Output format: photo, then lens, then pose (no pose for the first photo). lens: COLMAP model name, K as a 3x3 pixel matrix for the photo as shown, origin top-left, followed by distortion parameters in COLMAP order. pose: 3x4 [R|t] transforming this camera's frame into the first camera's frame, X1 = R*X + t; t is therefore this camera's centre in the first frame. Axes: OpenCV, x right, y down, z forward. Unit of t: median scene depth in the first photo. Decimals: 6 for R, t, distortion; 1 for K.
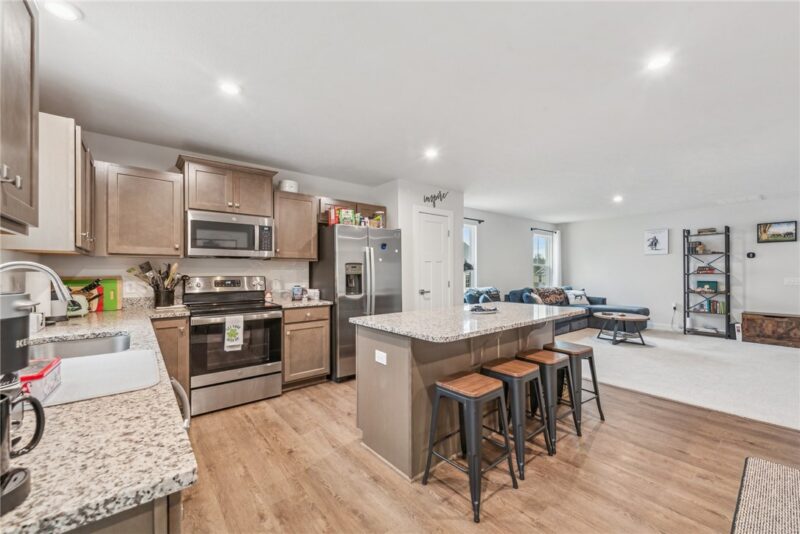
lens RADIAL K [[318.7, 0, 403.6], [0, 318.7, 271.3], [0, 0, 1]] dist [0.012635, -0.003492]
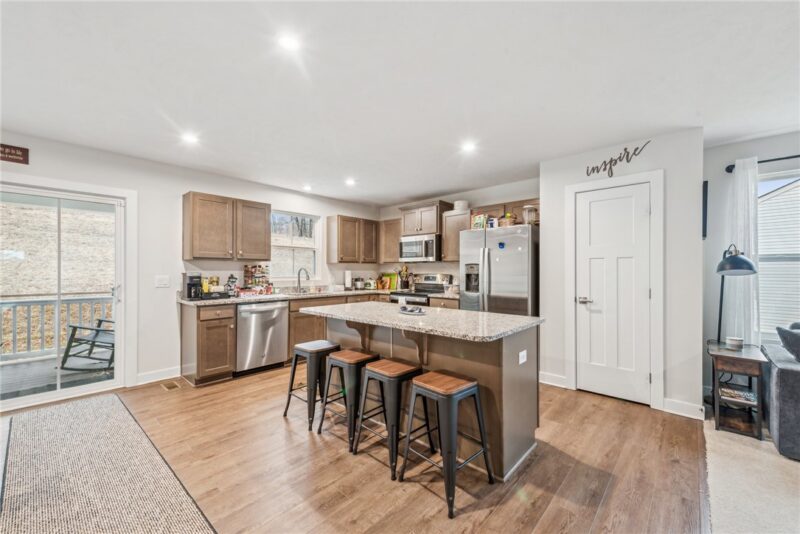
lens RADIAL K [[318.7, 0, 405.1], [0, 318.7, 268.2], [0, 0, 1]] dist [0.012635, -0.003492]
pose [[0.153369, -0.003102, -0.988164, 0.555761], [-0.005599, 0.999976, -0.004009, -0.003159], [0.988153, 0.006148, 0.153348, 0.377074]]
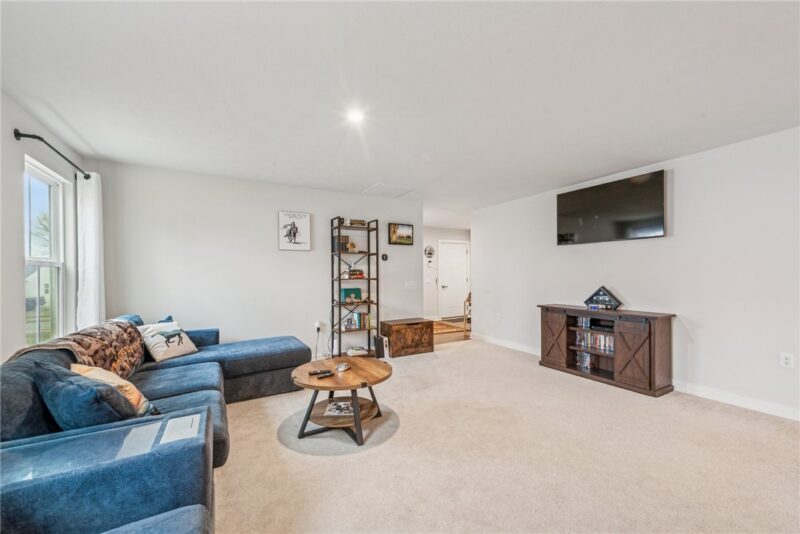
lens RADIAL K [[318.7, 0, 408.1], [0, 318.7, 275.7], [0, 0, 1]] dist [0.012635, -0.003492]
pose [[0.149980, -0.006022, 0.988671, 0.217547], [0.008844, 0.999950, 0.004749, -0.002821], [-0.988650, 0.008031, 0.150025, 0.796766]]
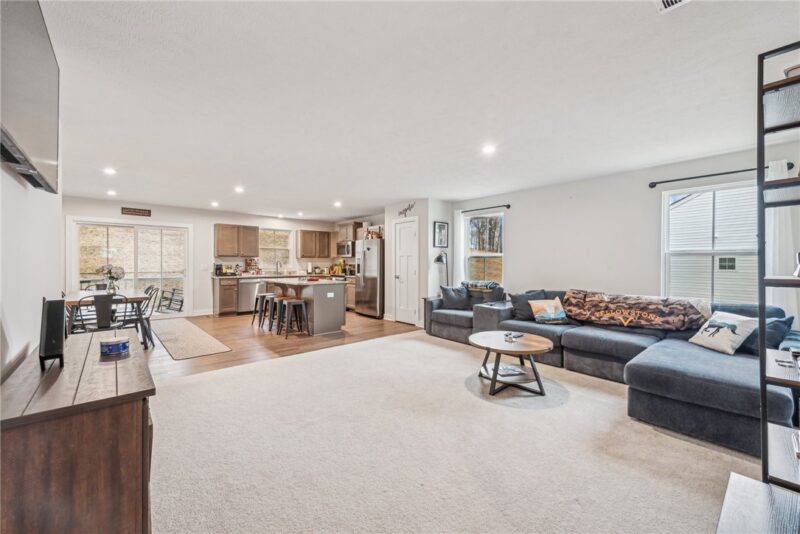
lens RADIAL K [[318.7, 0, 406.0], [0, 318.7, 261.3], [0, 0, 1]] dist [0.012635, -0.003492]
pose [[0.053895, -0.001718, -0.998545, 1.192553], [-0.006808, 0.999975, -0.002088, -0.003769], [0.998523, 0.006911, 0.053882, 0.744233]]
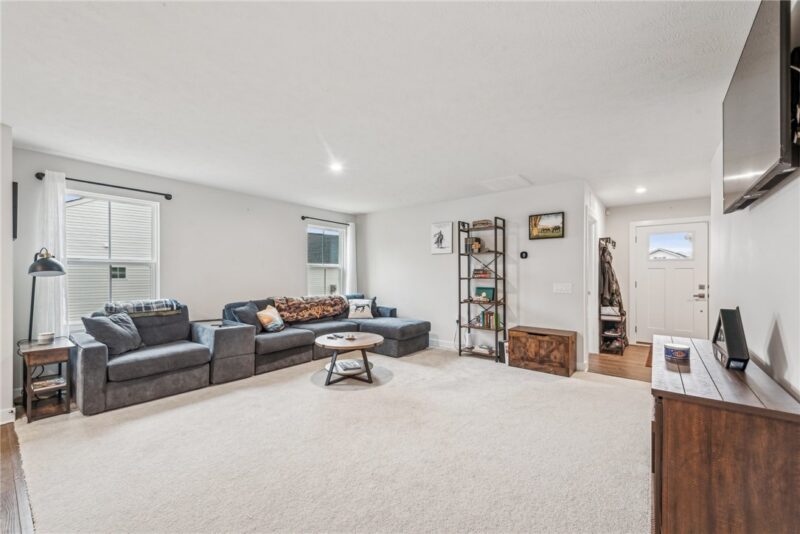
lens RADIAL K [[318.7, 0, 402.4], [0, 318.7, 275.7], [0, 0, 1]] dist [0.012635, -0.003492]
pose [[0.974861, 0.001202, 0.222810, 0.606237], [-0.002350, 0.999985, 0.004888, -0.002149], [-0.222801, -0.005289, 0.974850, 0.296083]]
